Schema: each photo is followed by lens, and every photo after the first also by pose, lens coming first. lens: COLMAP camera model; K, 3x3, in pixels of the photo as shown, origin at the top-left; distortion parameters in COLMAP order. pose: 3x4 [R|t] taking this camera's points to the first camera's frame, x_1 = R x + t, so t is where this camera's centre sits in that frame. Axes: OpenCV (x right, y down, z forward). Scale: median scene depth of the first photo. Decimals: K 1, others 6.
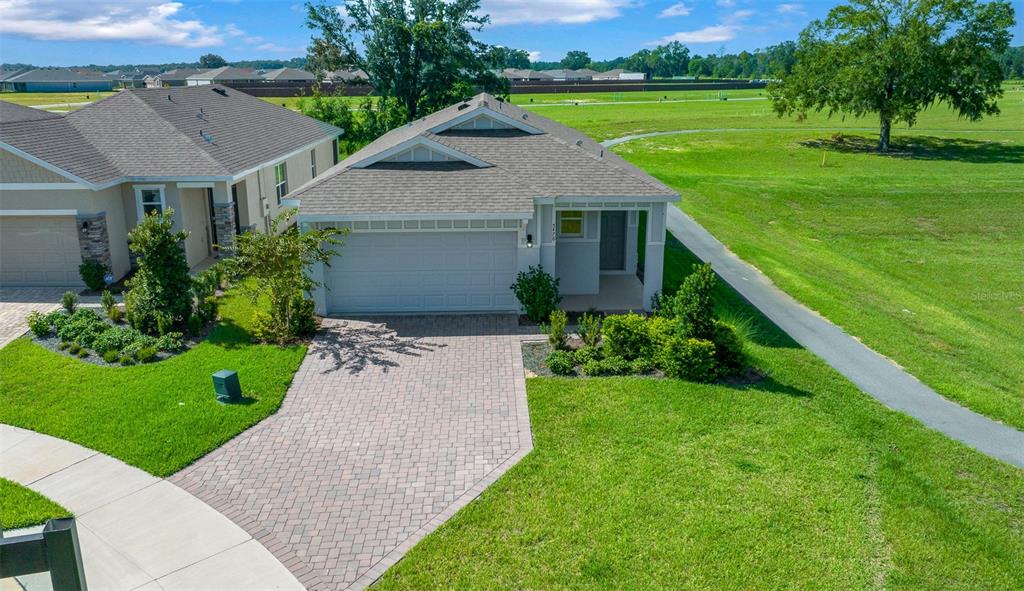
lens RADIAL K [[819.7, 0, 512.0], [0, 819.7, 295.5], [0, 0, 1]] dist [-0.024283, -0.000843]
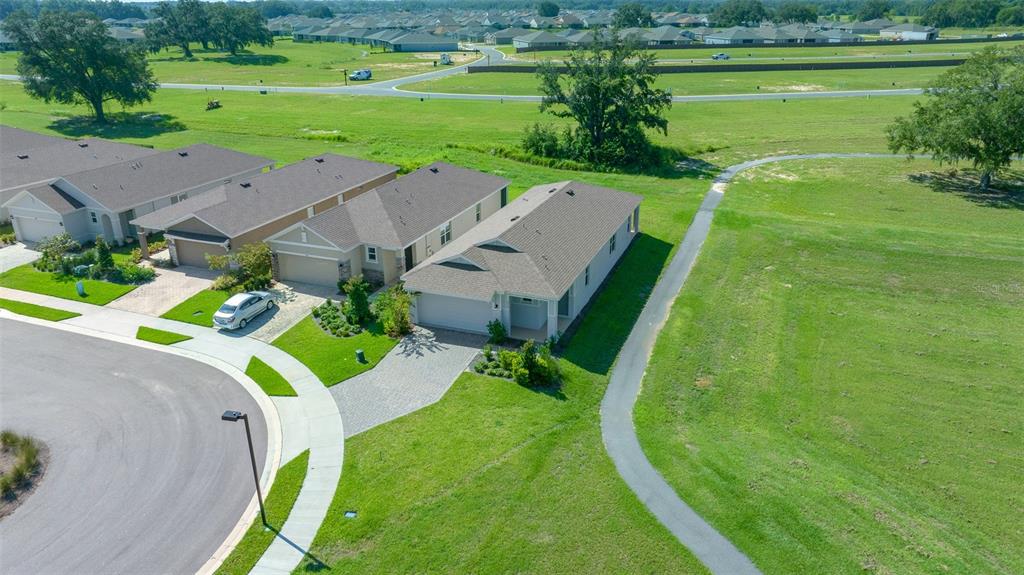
lens RADIAL K [[705.5, 0, 518.6], [0, 705.5, 269.0], [0, 0, 1]] dist [-0.006670, 0.000336]
pose [[0.925543, 0.131644, -0.355020, 0.768542], [-0.099444, 0.989213, 0.107555, -0.392523], [0.365350, -0.064242, 0.928651, -0.805000]]
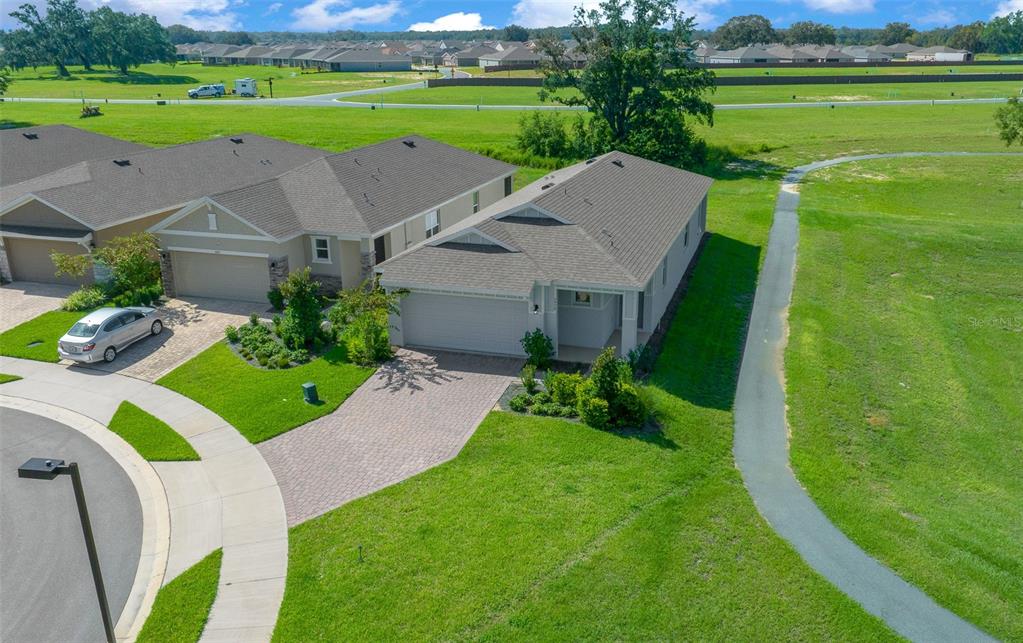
lens RADIAL K [[844.8, 0, 546.1], [0, 844.8, 320.9], [0, 0, 1]] dist [-0.014412, 0.000736]
pose [[0.951993, 0.097610, -0.290139, 0.458337], [-0.081334, 0.994387, 0.067667, -0.146362], [0.295116, -0.040821, 0.954589, -0.367888]]
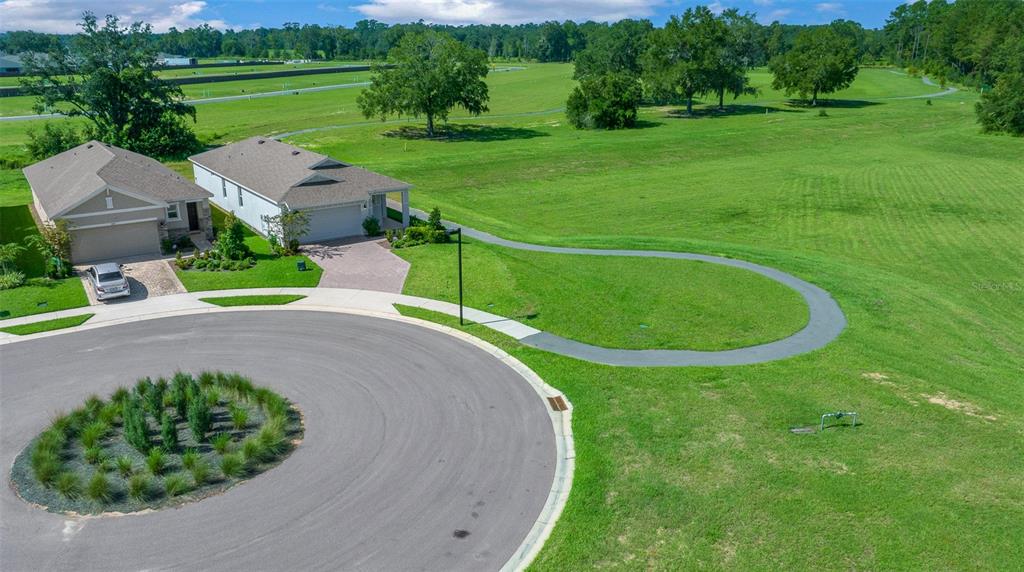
lens RADIAL K [[742.9, 0, 512.0], [0, 742.9, 286.0], [0, 0, 1]] dist [-0.029904, -0.000275]
pose [[0.836764, -0.168078, 0.521129, -0.902935], [0.142705, 0.985774, 0.088801, 0.042136], [-0.528641, 0.000062, 0.848845, -1.356398]]
